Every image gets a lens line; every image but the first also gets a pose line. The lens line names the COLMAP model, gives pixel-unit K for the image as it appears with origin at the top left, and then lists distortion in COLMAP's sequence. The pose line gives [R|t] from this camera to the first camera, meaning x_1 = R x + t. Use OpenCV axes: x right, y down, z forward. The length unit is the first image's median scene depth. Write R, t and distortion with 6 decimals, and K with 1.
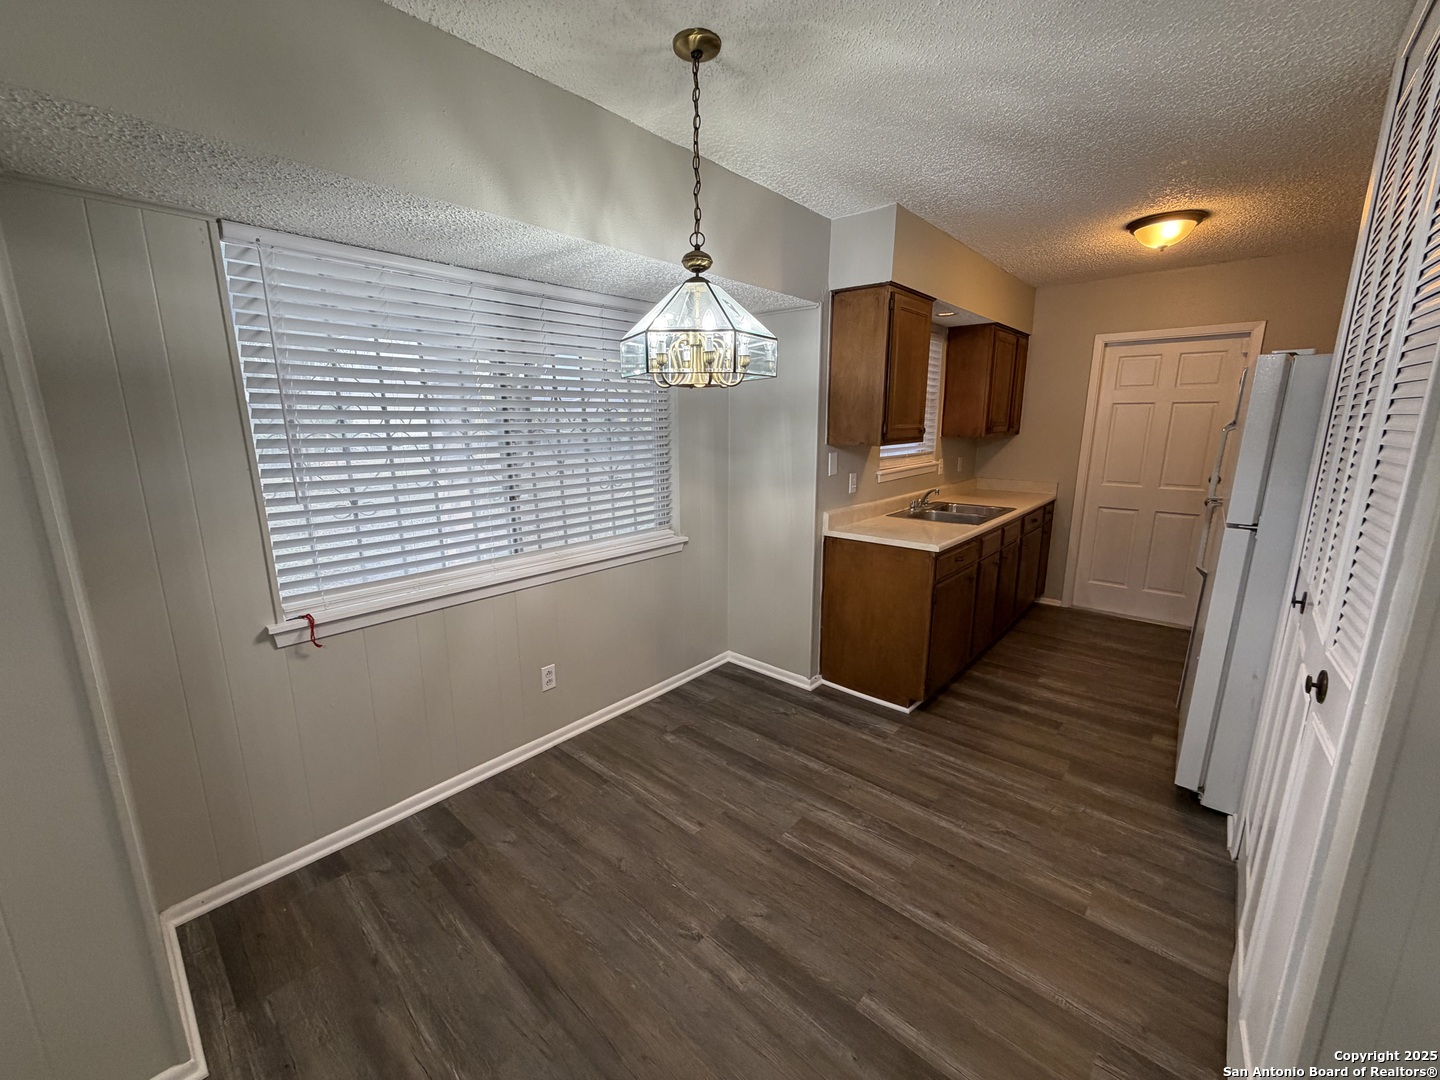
lens RADIAL K [[572.4, 0, 716.8], [0, 572.4, 537.0], [0, 0, 1]] dist [-0.000374, -0.000312]
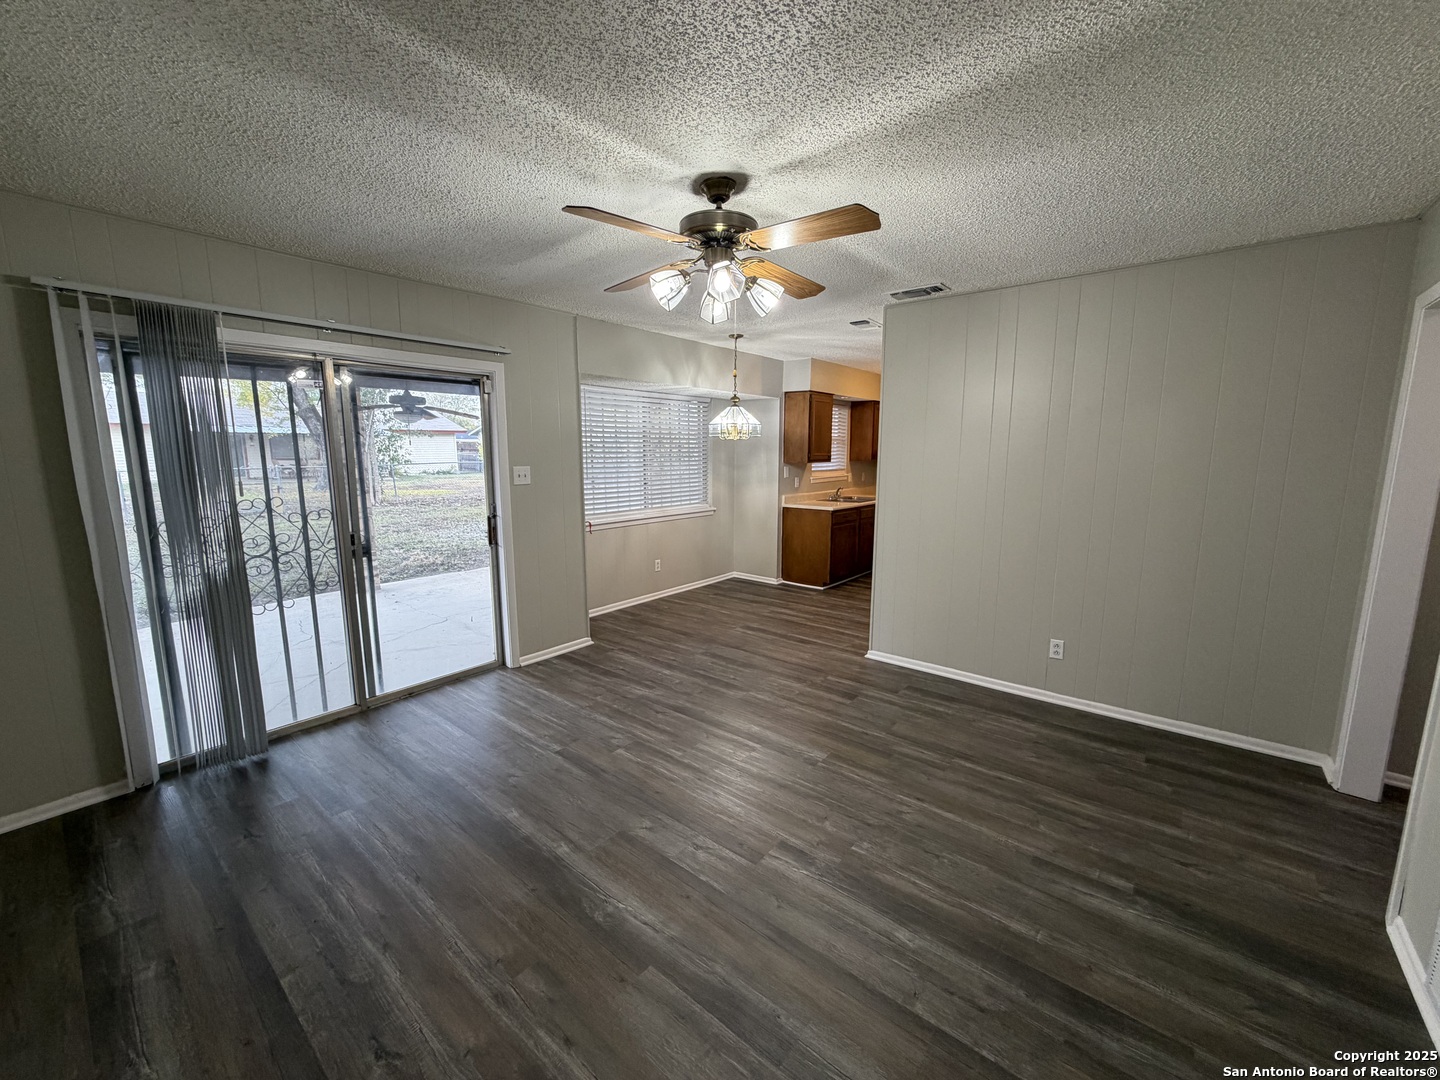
lens RADIAL K [[572.4, 0, 717.0], [0, 572.4, 537.1], [0, 0, 1]] dist [-0.000374, -0.000312]
pose [[0.999171, -0.000919, 0.040689, -0.141185], [0.002983, 0.998710, -0.050698, 0.225560], [-0.040590, 0.050777, 0.997885, -1.110950]]
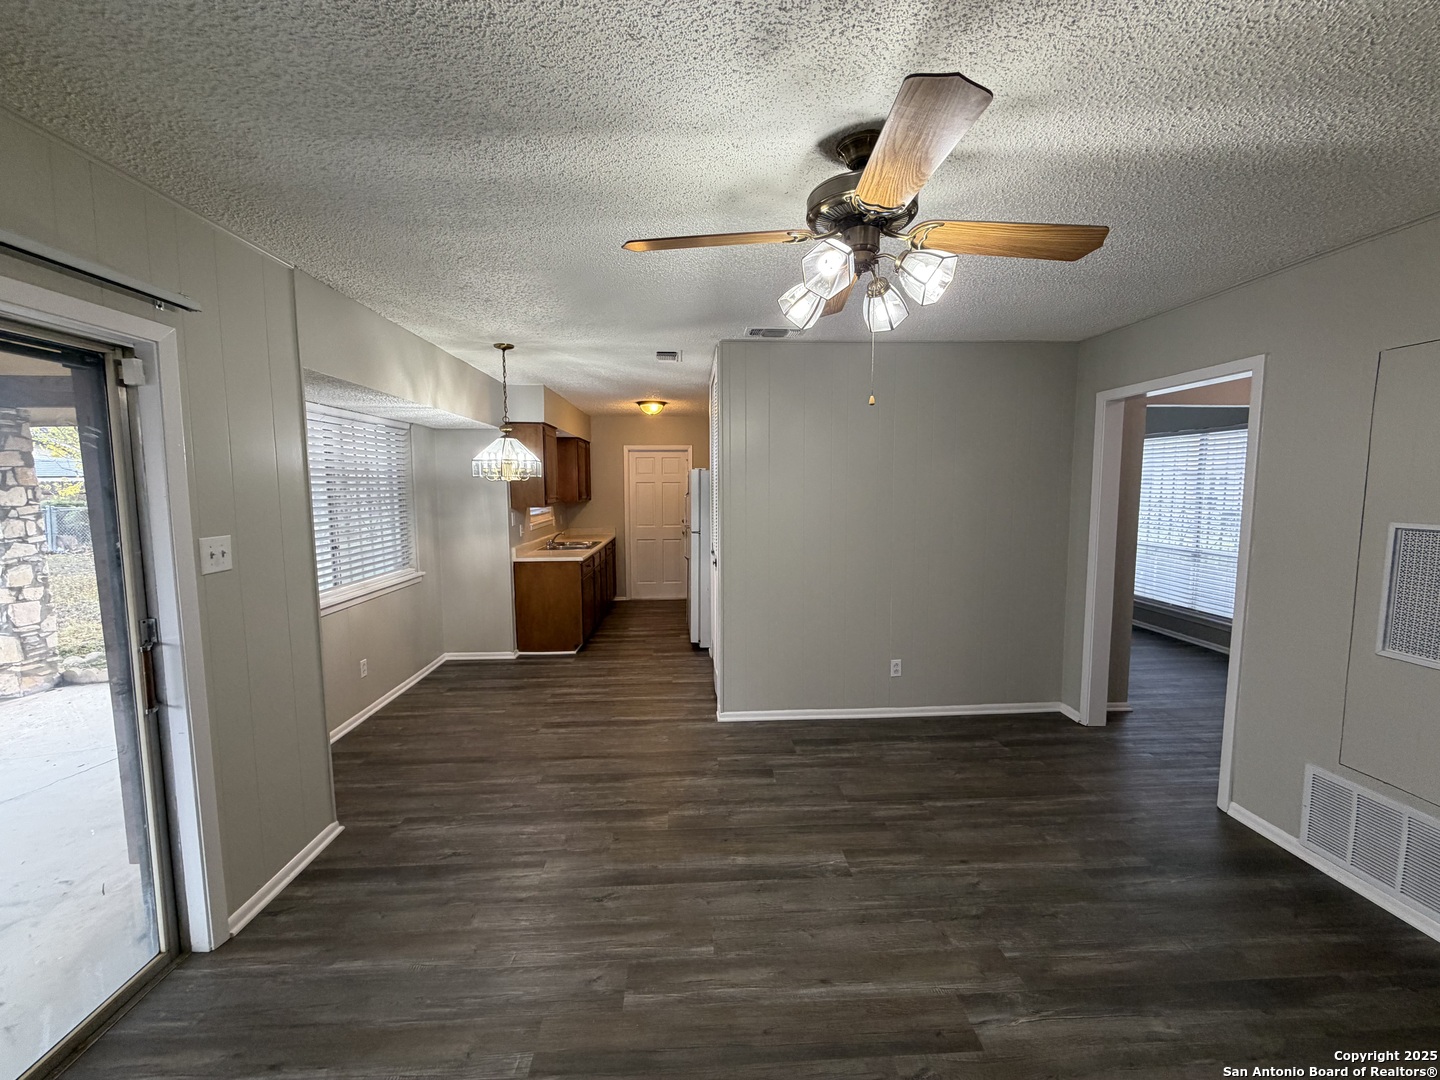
lens RADIAL K [[572.4, 0, 716.2], [0, 572.4, 537.2], [0, 0, 1]] dist [-0.000374, -0.000312]
pose [[0.713276, -0.063536, 0.697997, -0.592647], [0.144285, 0.987863, -0.057522, 0.116387], [-0.685871, 0.141739, 0.713787, -0.650958]]
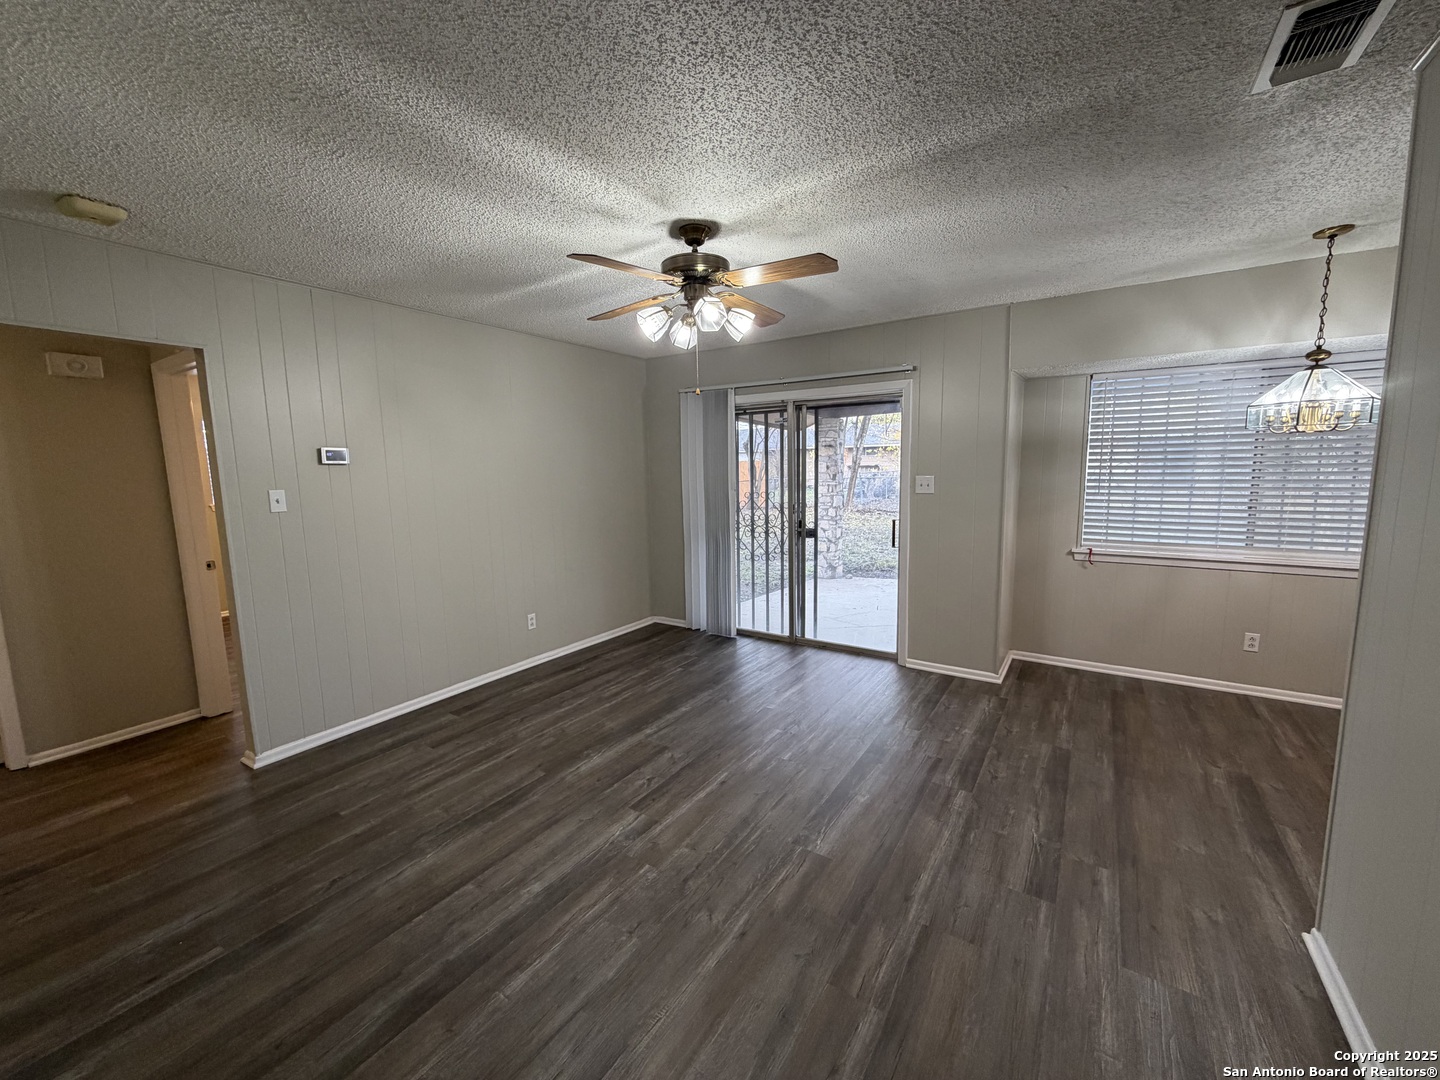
lens RADIAL K [[572.4, 0, 716.3], [0, 572.4, 539.0], [0, 0, 1]] dist [-0.000374, -0.000312]
pose [[0.140089, 0.127345, -0.981916, 0.753027], [-0.184078, 0.977756, 0.100543, 0.093900], [0.972877, 0.166664, 0.160414, -0.447088]]
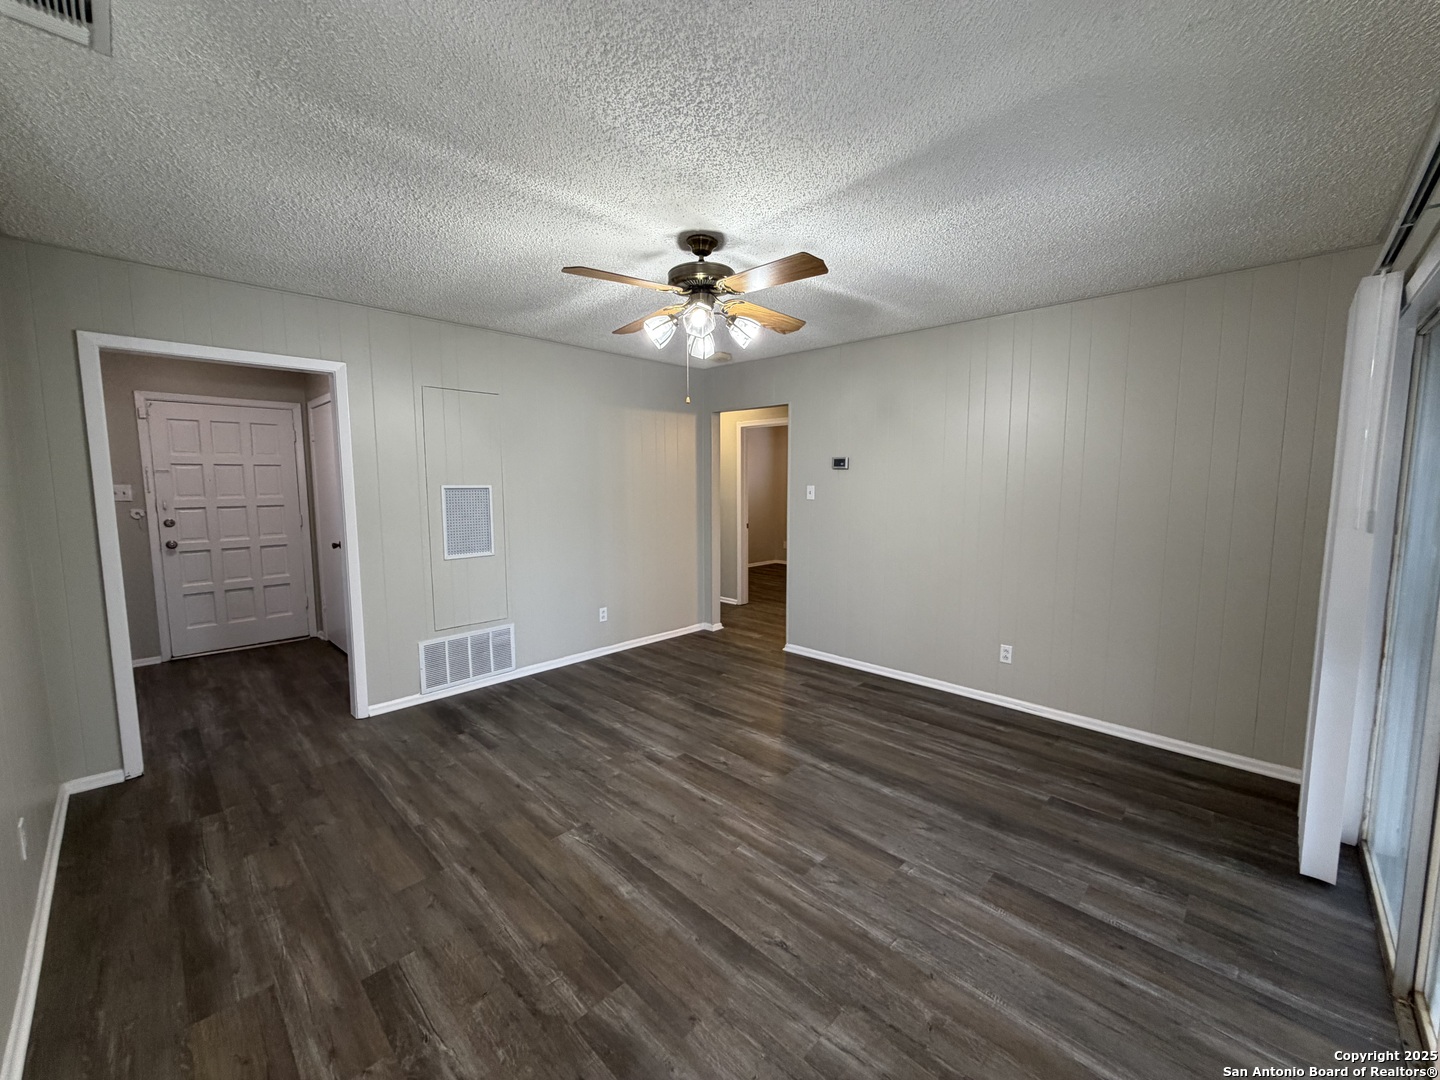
lens RADIAL K [[572.4, 0, 715.5], [0, 572.4, 538.5], [0, 0, 1]] dist [-0.000374, -0.000312]
pose [[-0.998855, -0.000280, 0.047847, -0.169389], [0.014130, 0.953654, 0.300574, -0.085465], [-0.045713, 0.300905, -0.952558, 0.506824]]
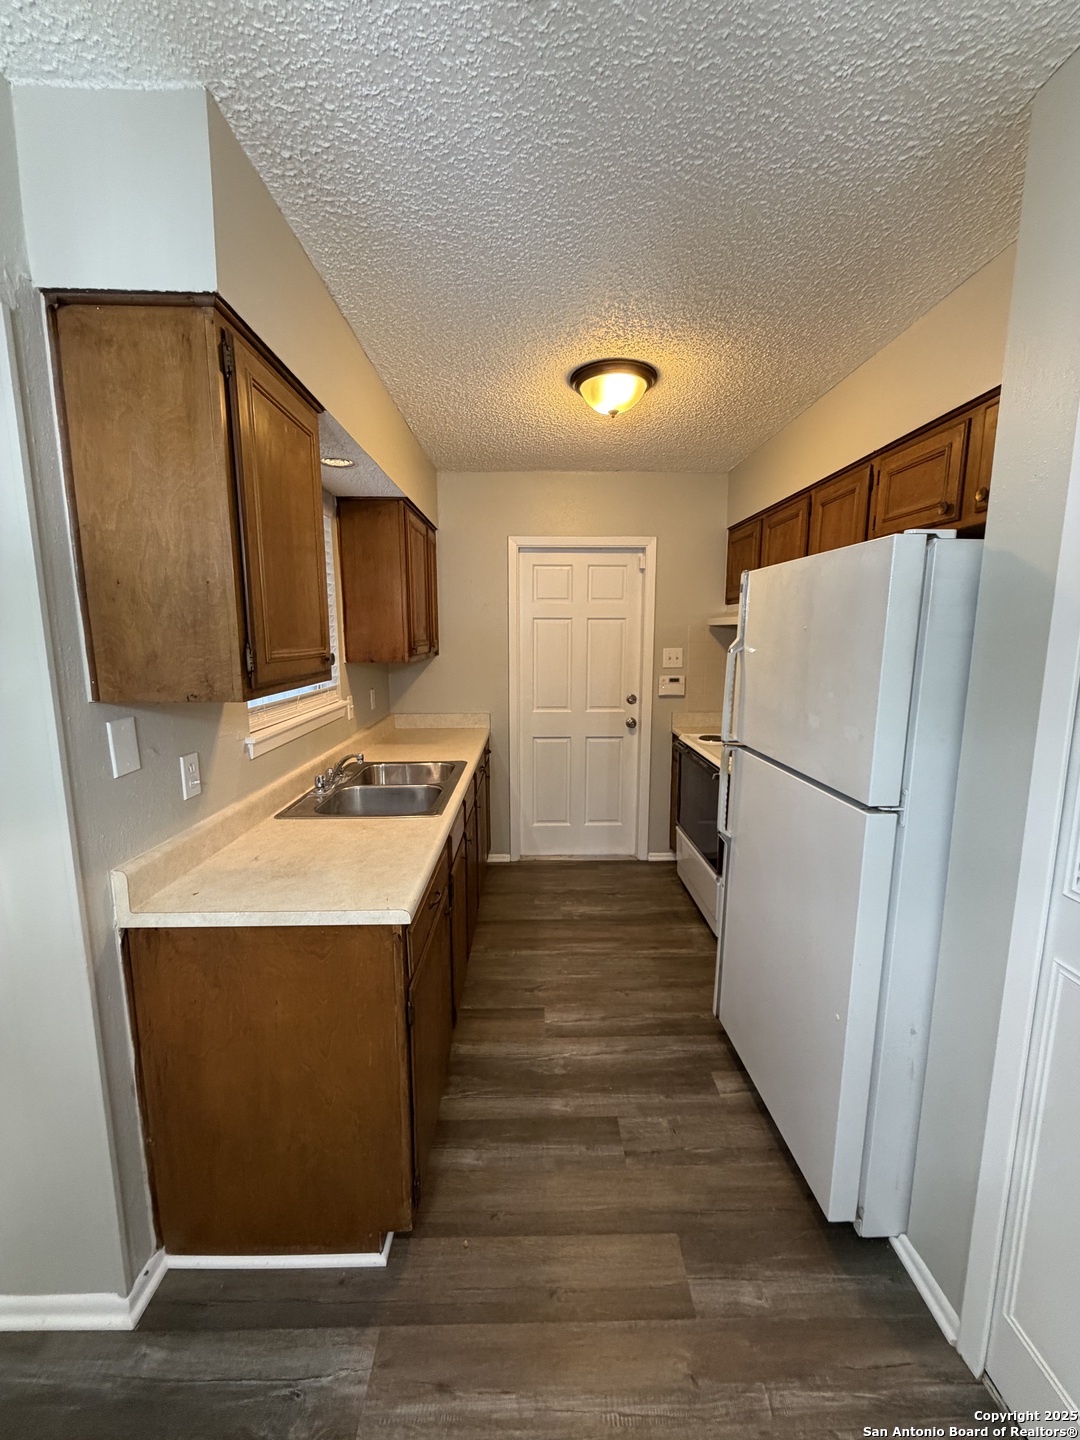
lens RADIAL K [[572.4, 0, 542.7], [0, 572.4, 716.1], [0, 0, 1]] dist [-0.000374, -0.000312]
pose [[0.735065, -0.093842, 0.671471, 0.162387], [0.135180, 0.990775, -0.009516, -0.112665], [-0.664384, 0.097764, 0.740970, 0.536154]]
